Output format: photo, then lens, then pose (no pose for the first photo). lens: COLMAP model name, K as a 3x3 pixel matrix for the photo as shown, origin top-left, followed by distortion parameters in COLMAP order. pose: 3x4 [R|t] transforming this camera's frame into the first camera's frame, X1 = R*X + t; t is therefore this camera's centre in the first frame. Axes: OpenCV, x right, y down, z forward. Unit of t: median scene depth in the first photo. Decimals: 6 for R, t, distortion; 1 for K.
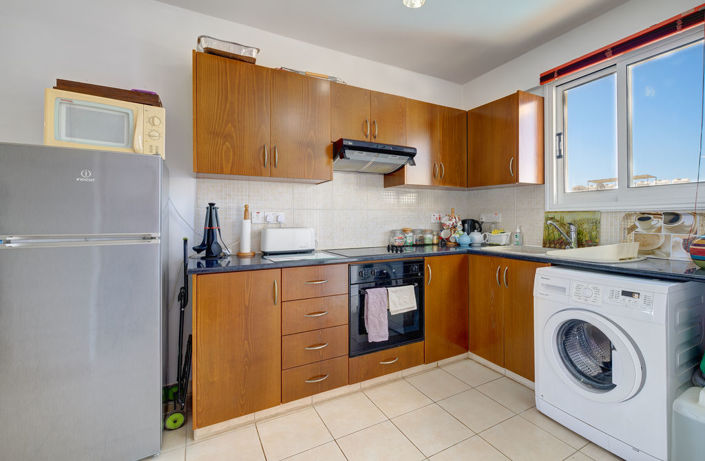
lens RADIAL K [[306.4, 0, 366.0], [0, 306.4, 219.2], [0, 0, 1]] dist [0.003463, -0.000102]
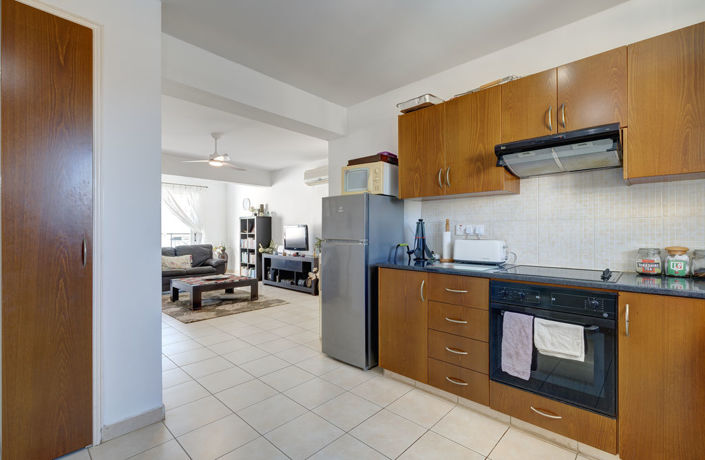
lens RADIAL K [[306.4, 0, 358.2], [0, 306.4, 230.5], [0, 0, 1]] dist [0.003463, -0.000102]
pose [[0.336454, -0.001455, -0.941699, 0.629414], [-0.006556, 0.999971, -0.003888, 0.003777], [0.941677, 0.007482, 0.336435, 0.275399]]
